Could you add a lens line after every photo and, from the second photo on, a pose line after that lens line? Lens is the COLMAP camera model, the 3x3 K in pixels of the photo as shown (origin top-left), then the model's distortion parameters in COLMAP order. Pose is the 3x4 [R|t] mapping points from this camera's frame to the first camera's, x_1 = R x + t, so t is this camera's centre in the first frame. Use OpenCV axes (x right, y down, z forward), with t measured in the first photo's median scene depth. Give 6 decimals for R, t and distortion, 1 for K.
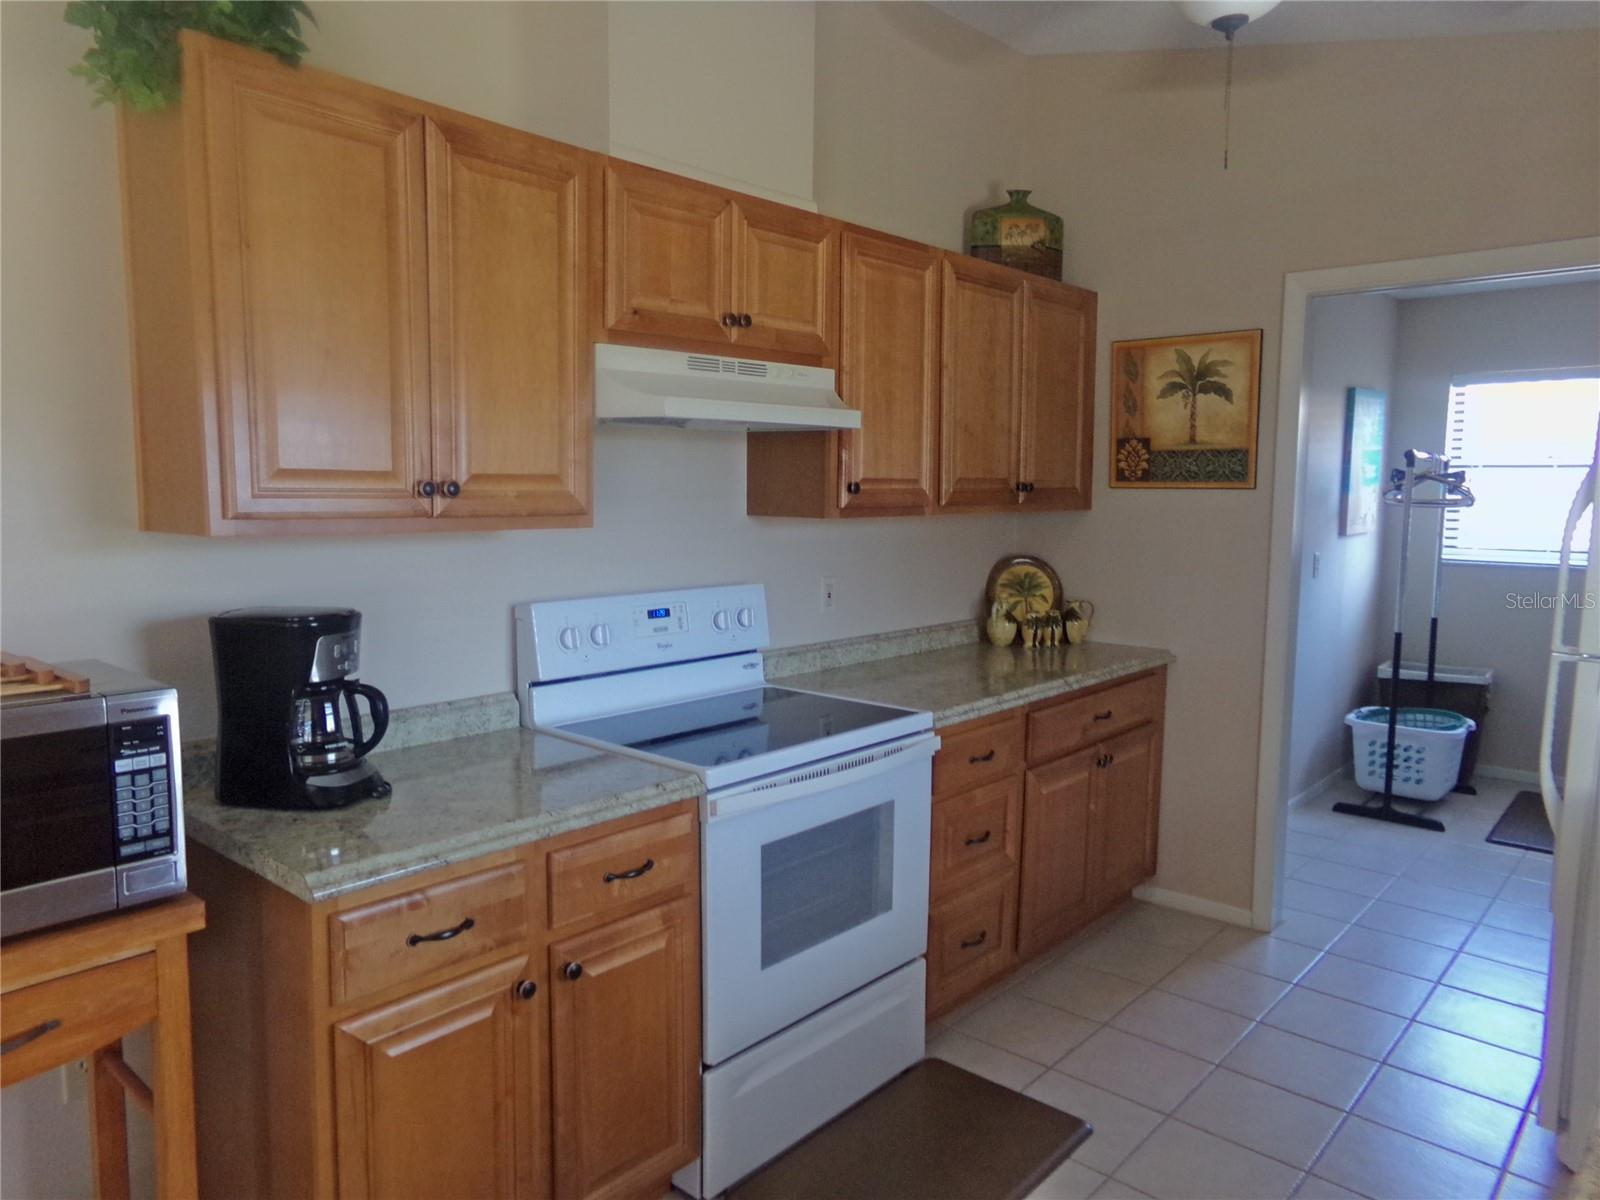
lens RADIAL K [[1113.0, 0, 797.4], [0, 1113.0, 600.8], [0, 0, 1]] dist [0.006071, 0.004825]
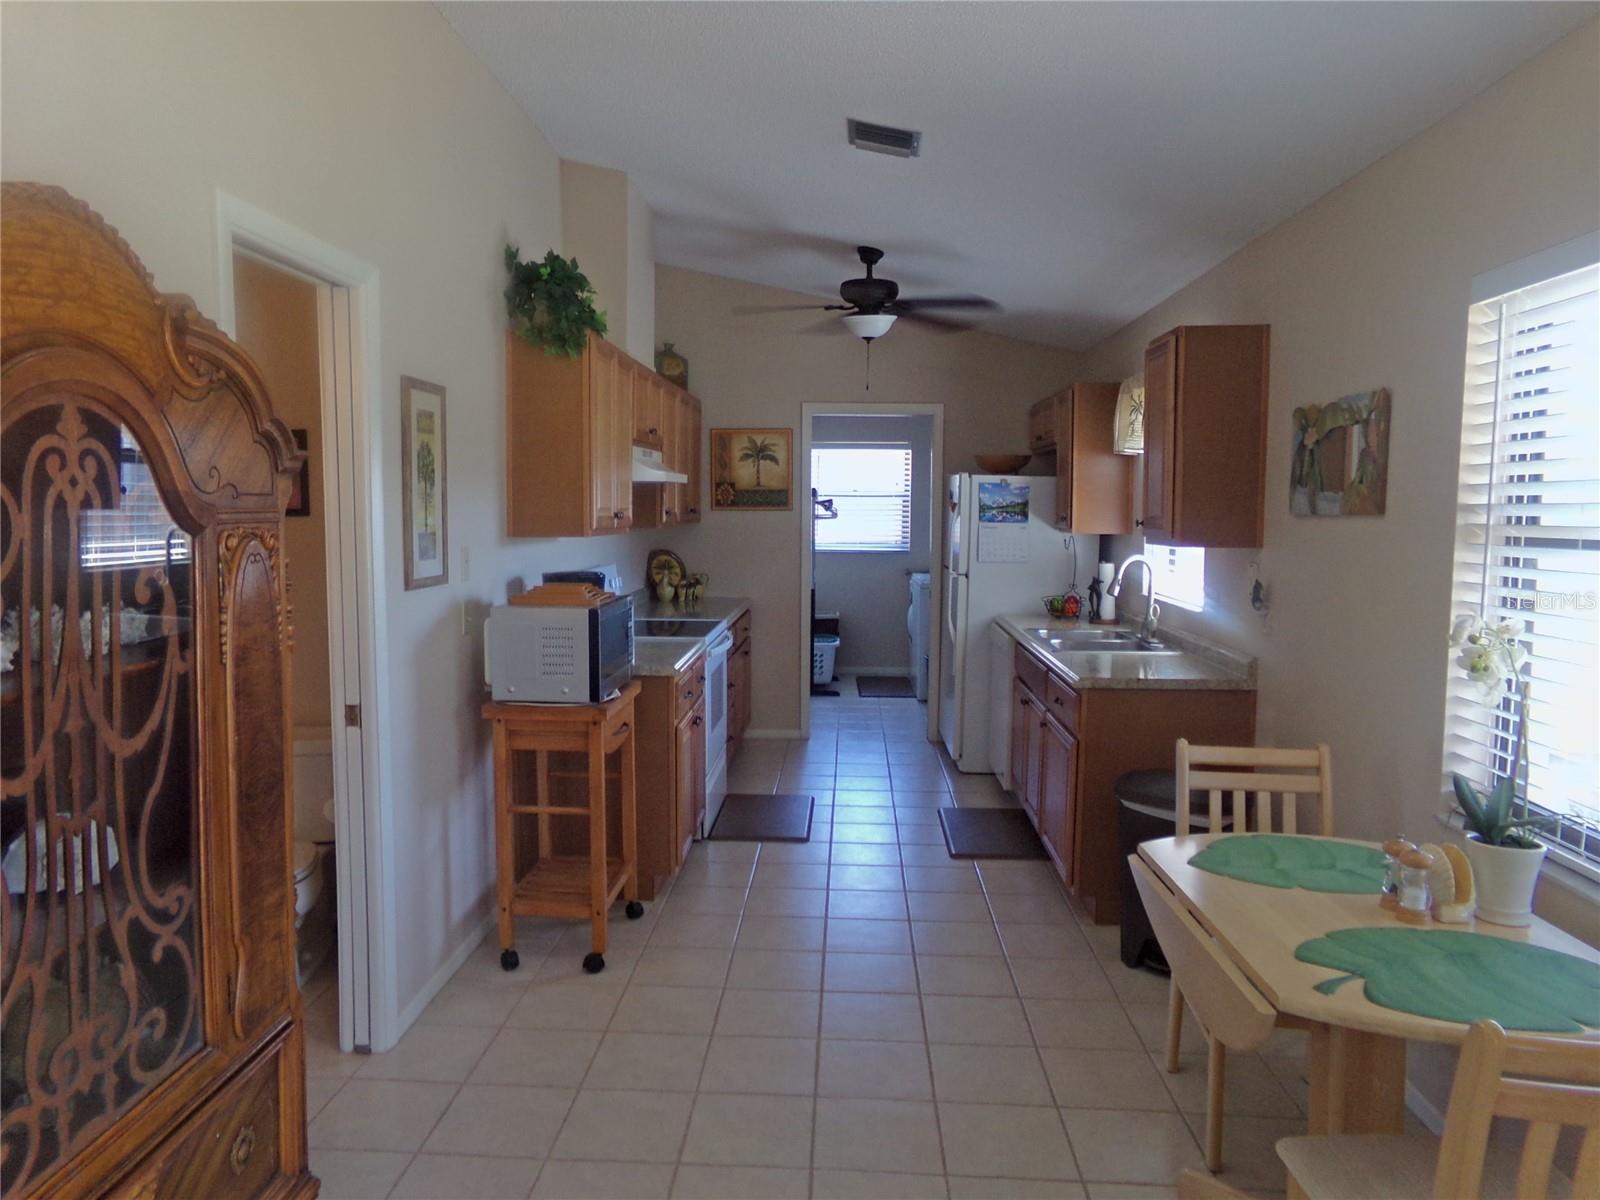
lens RADIAL K [[1190.2, 0, 795.3], [0, 1190.2, 599.2], [0, 0, 1]] dist [-0.000464, 0.000686]
pose [[0.784497, -0.053333, 0.617835, -0.836424], [0.064807, 0.997890, 0.003852, 0.044512], [-0.616737, 0.037018, 0.786298, -0.601169]]
